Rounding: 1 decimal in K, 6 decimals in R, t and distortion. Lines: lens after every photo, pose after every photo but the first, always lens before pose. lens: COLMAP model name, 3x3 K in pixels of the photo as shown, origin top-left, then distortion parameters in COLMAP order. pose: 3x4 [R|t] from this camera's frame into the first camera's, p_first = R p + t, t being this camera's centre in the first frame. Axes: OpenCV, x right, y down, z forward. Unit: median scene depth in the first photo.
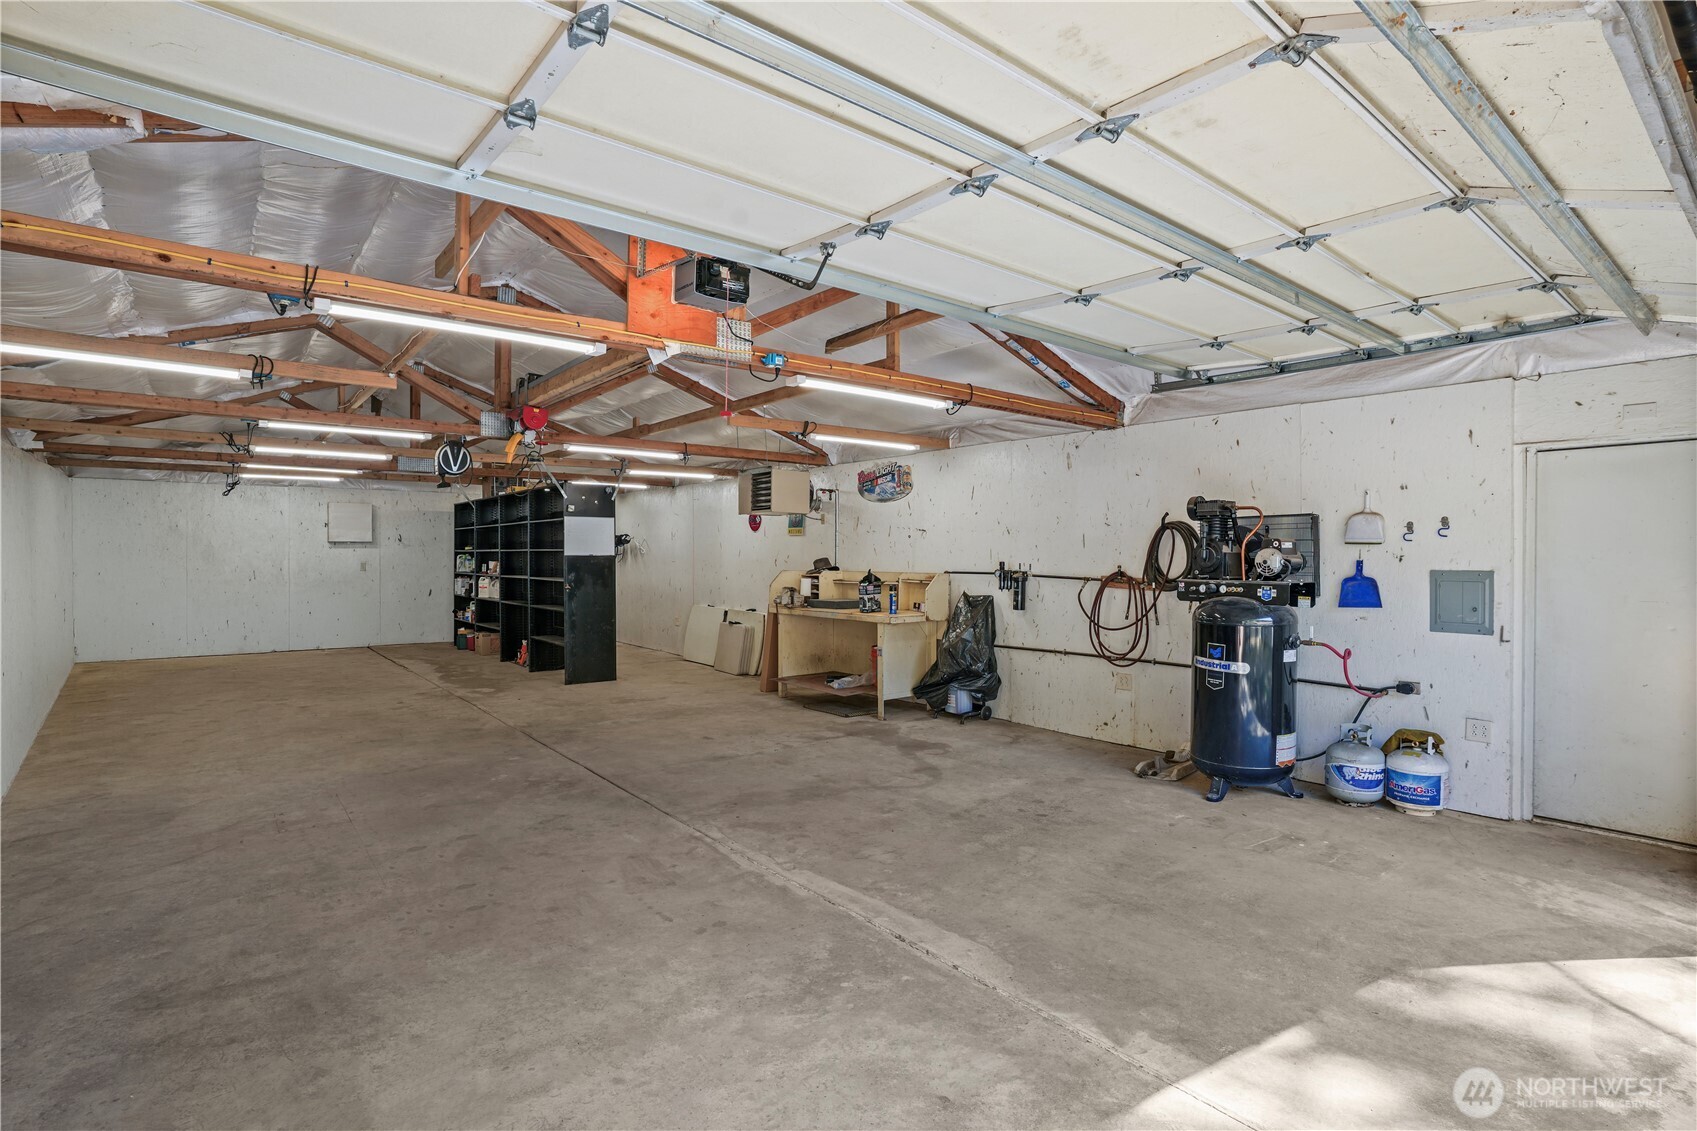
lens RADIAL K [[825.7, 0, 844.6], [0, 825.7, 561.2], [0, 0, 1]] dist [-0.084067, 0.038565]
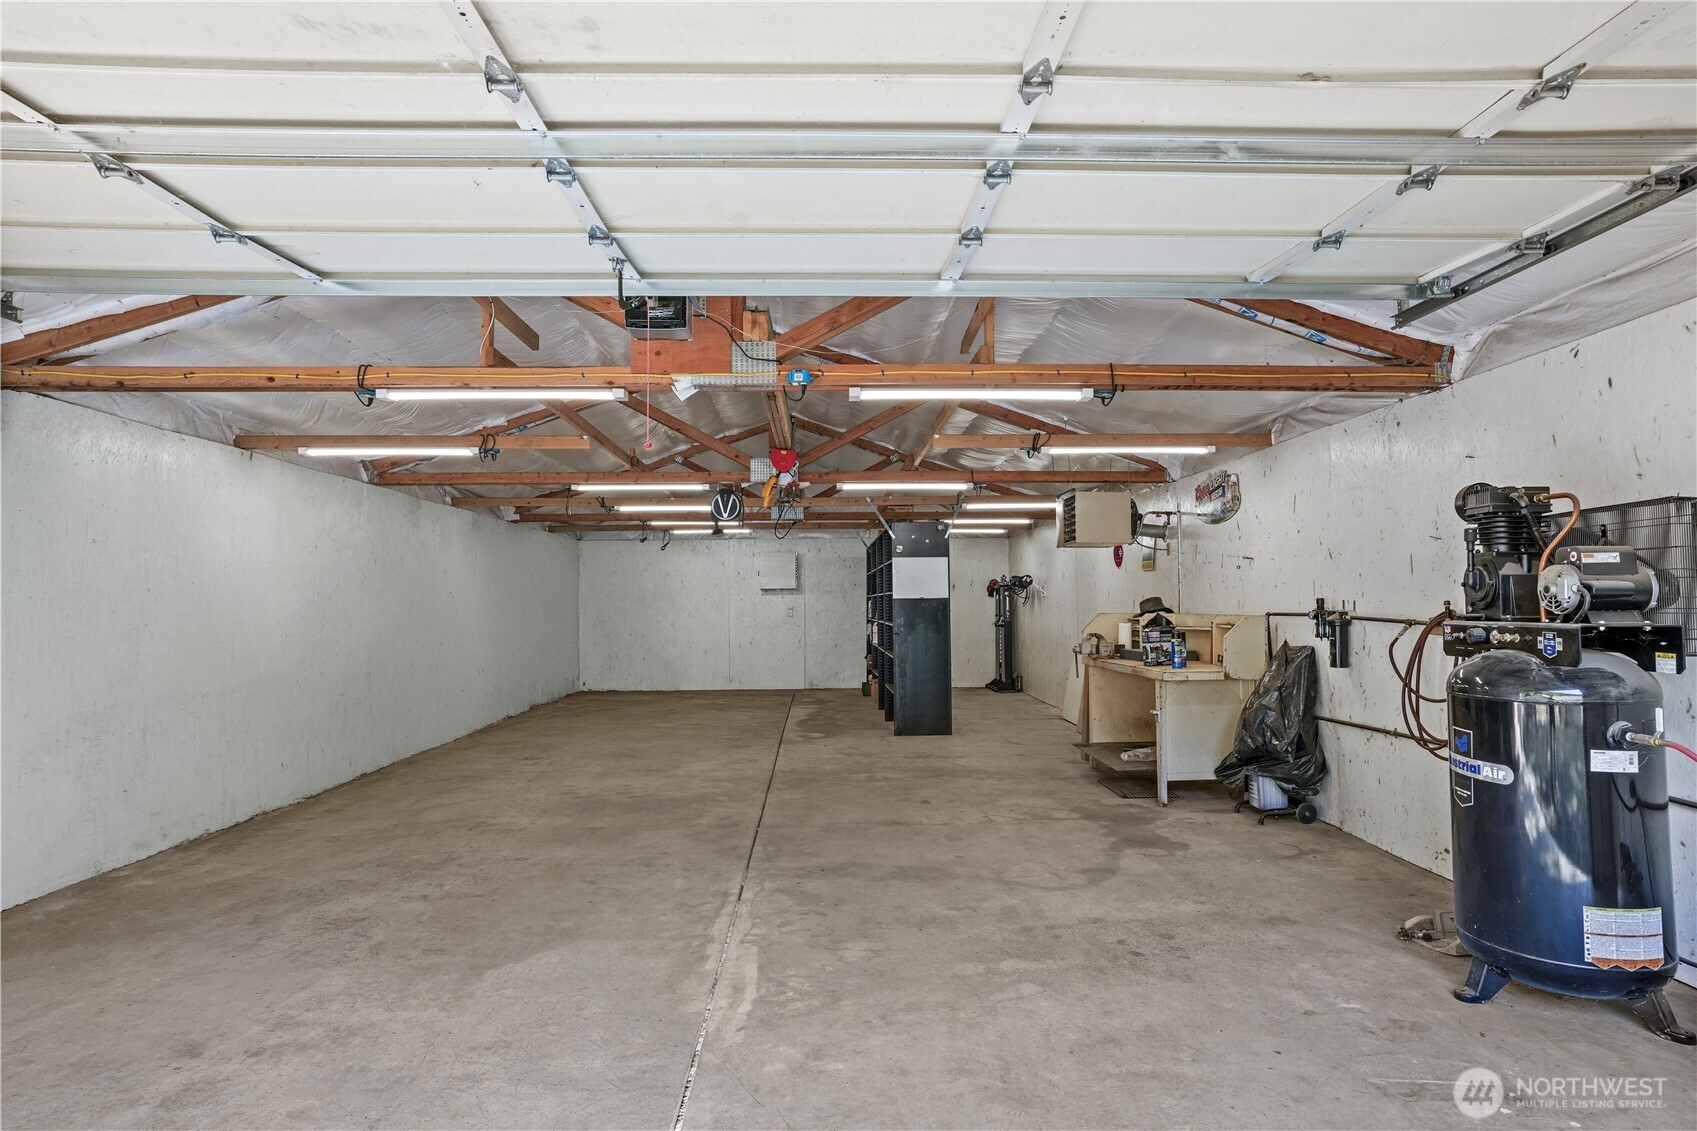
lens RADIAL K [[929.6, 0, 848.5], [0, 929.6, 565.5], [0, 0, 1]] dist [-0.066092, 0.050472]
pose [[0.801512, -0.033462, -0.597042, 0.475006], [0.005700, 0.998815, -0.048327, 0.011599], [0.597951, 0.035331, 0.800753, 0.184705]]
